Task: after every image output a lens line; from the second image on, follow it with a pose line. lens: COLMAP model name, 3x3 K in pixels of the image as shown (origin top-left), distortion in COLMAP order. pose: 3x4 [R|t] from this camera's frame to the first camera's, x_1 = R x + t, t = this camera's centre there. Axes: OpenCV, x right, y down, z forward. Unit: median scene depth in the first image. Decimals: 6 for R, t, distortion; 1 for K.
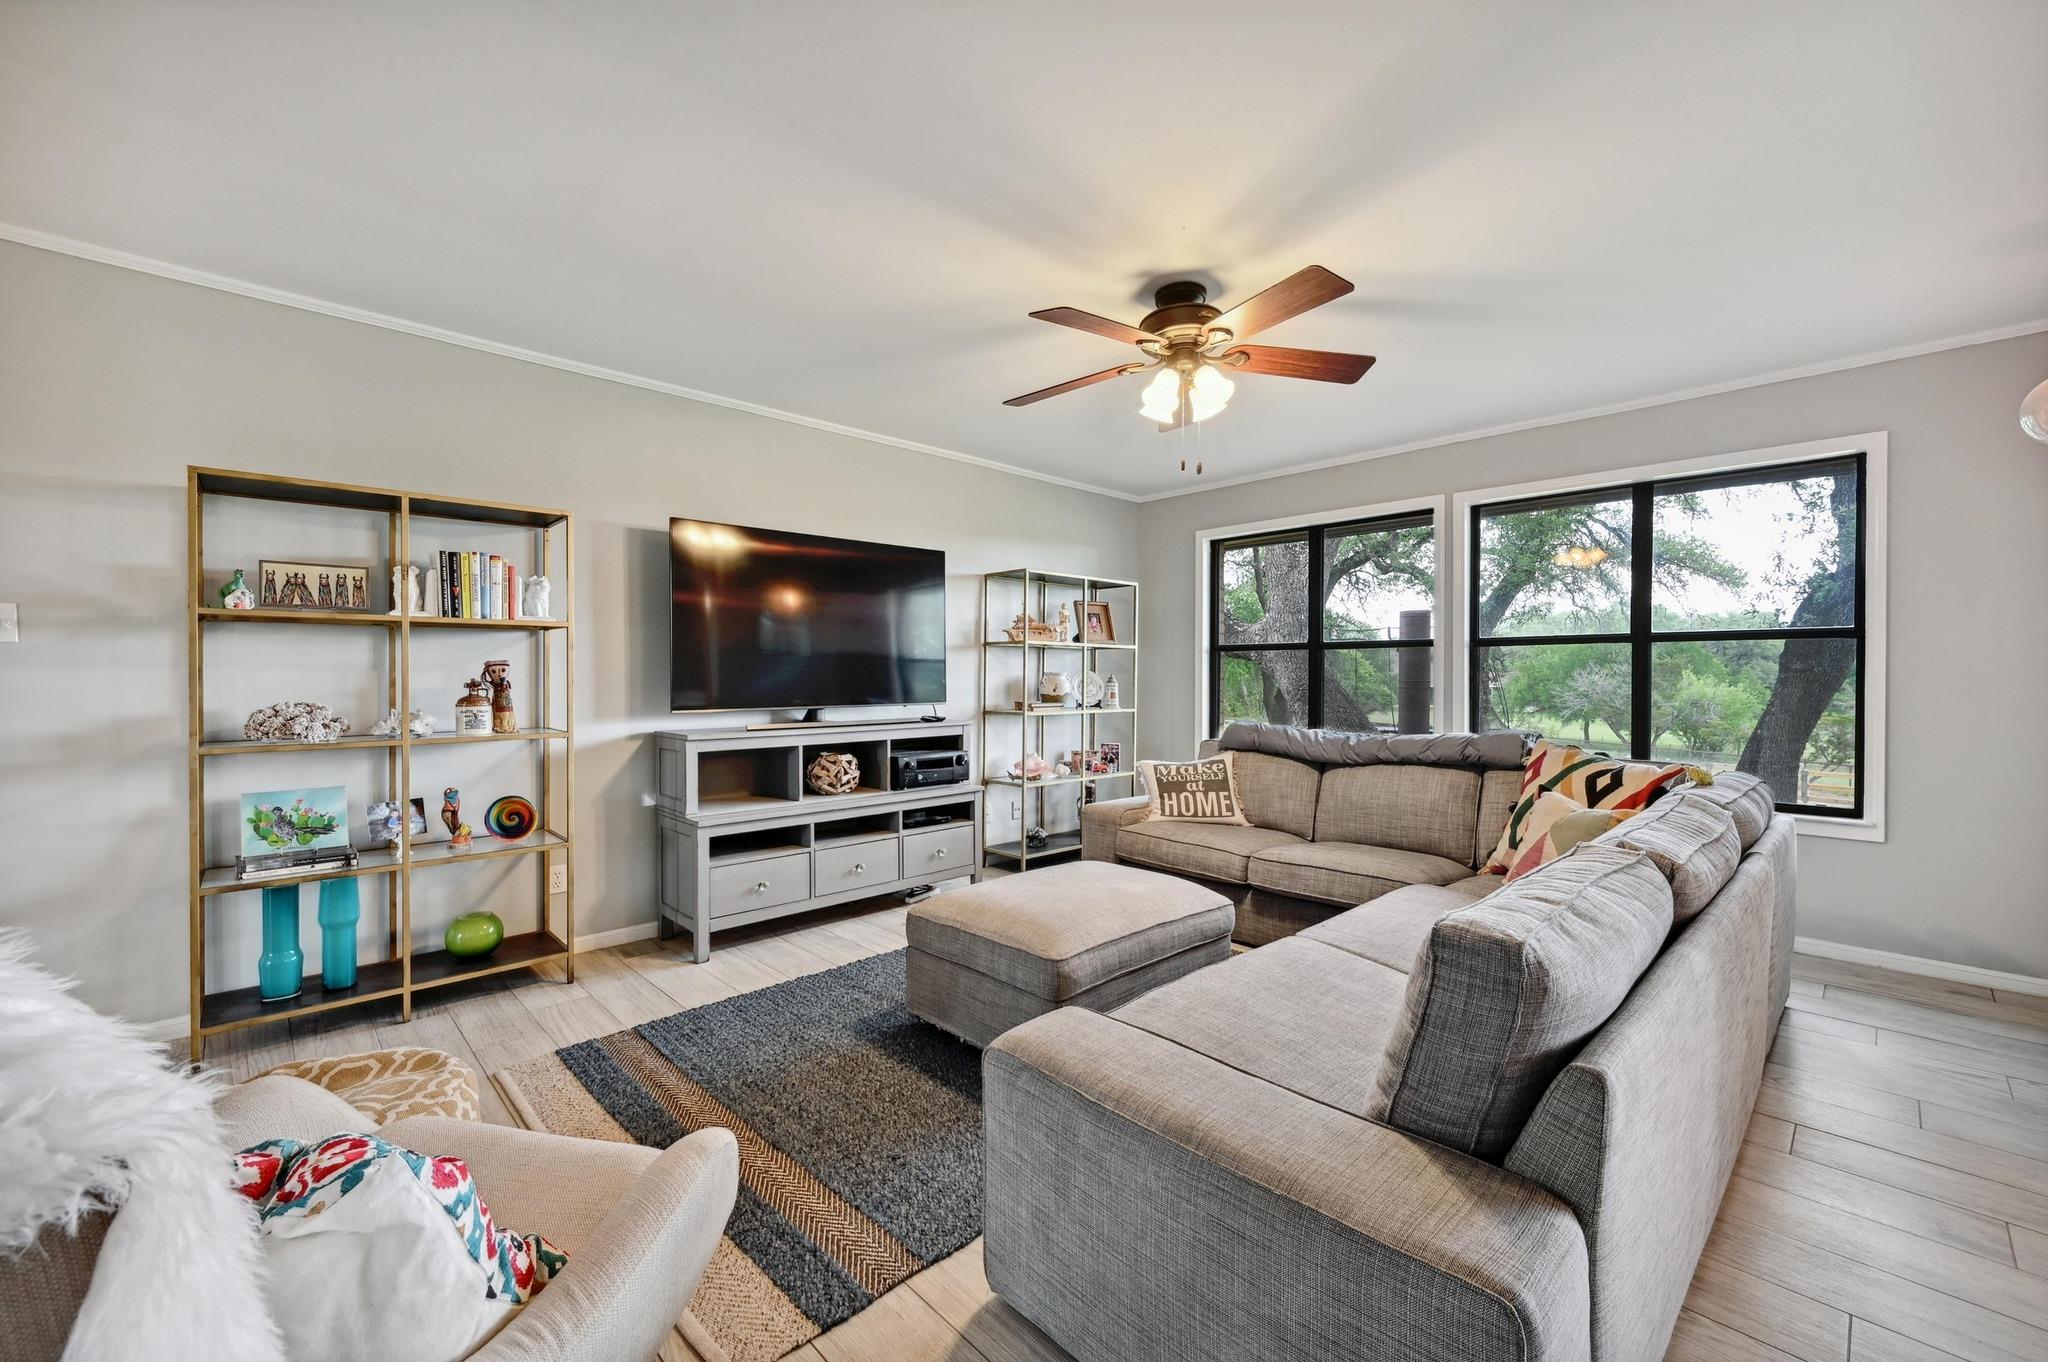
lens RADIAL K [[818.5, 0, 1021.1], [0, 818.5, 689.5], [0, 0, 1]] dist [0.001422, 0.000076]
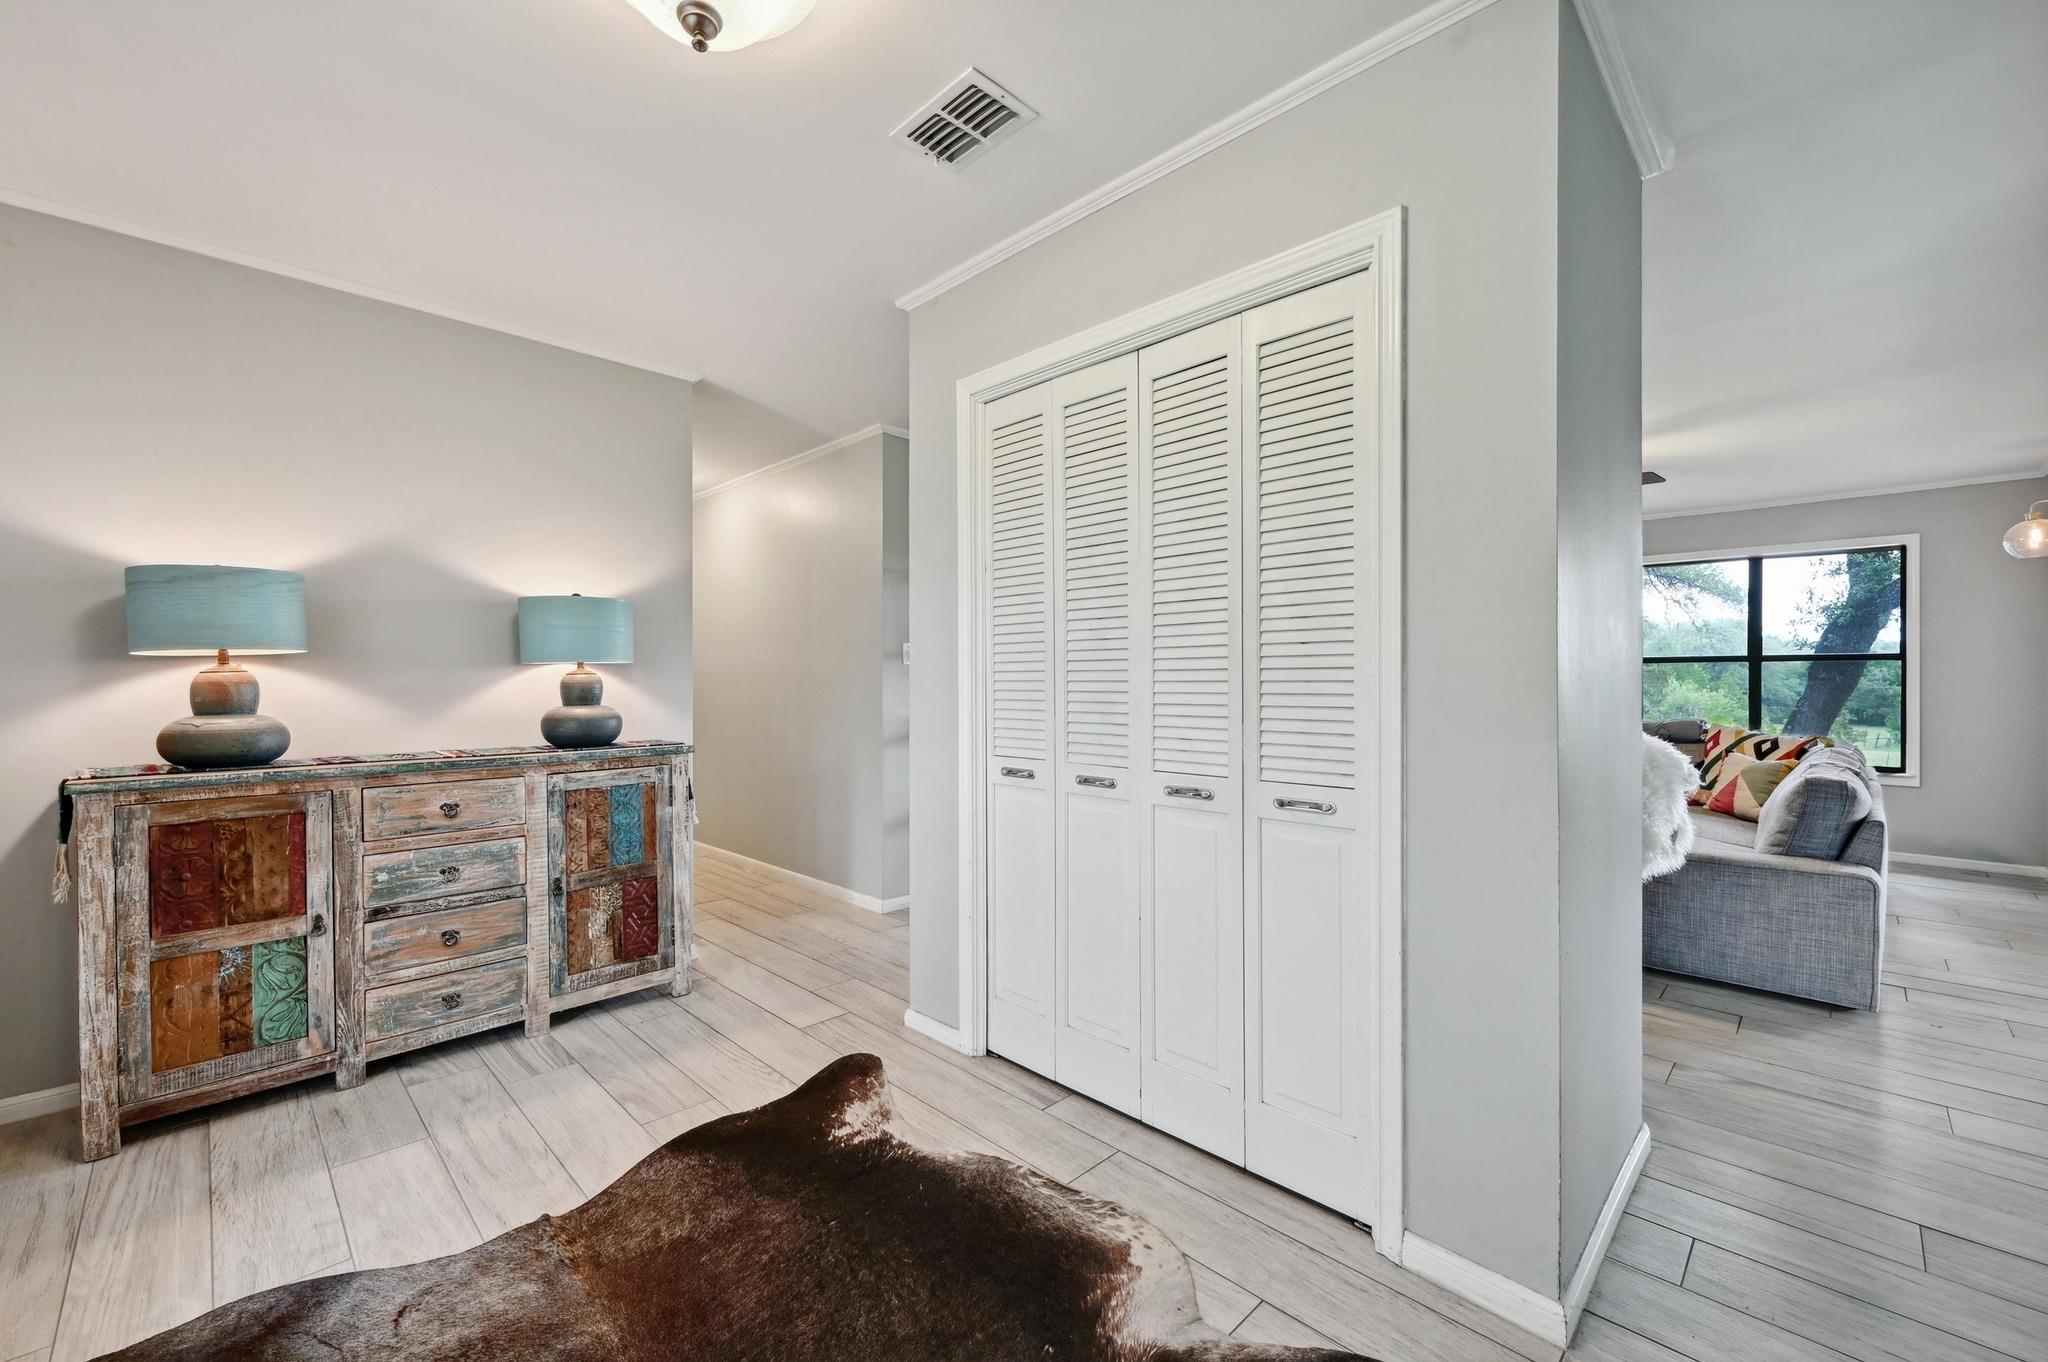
lens RADIAL K [[818.5, 0, 1021.1], [0, 818.5, 689.5], [0, 0, 1]] dist [0.001422, 0.000076]
pose [[0.999767, -0.003704, 0.021287, -0.795372], [0.003920, 0.999941, -0.010121, 0.005159], [-0.021249, 0.010202, 0.999722, -0.611972]]
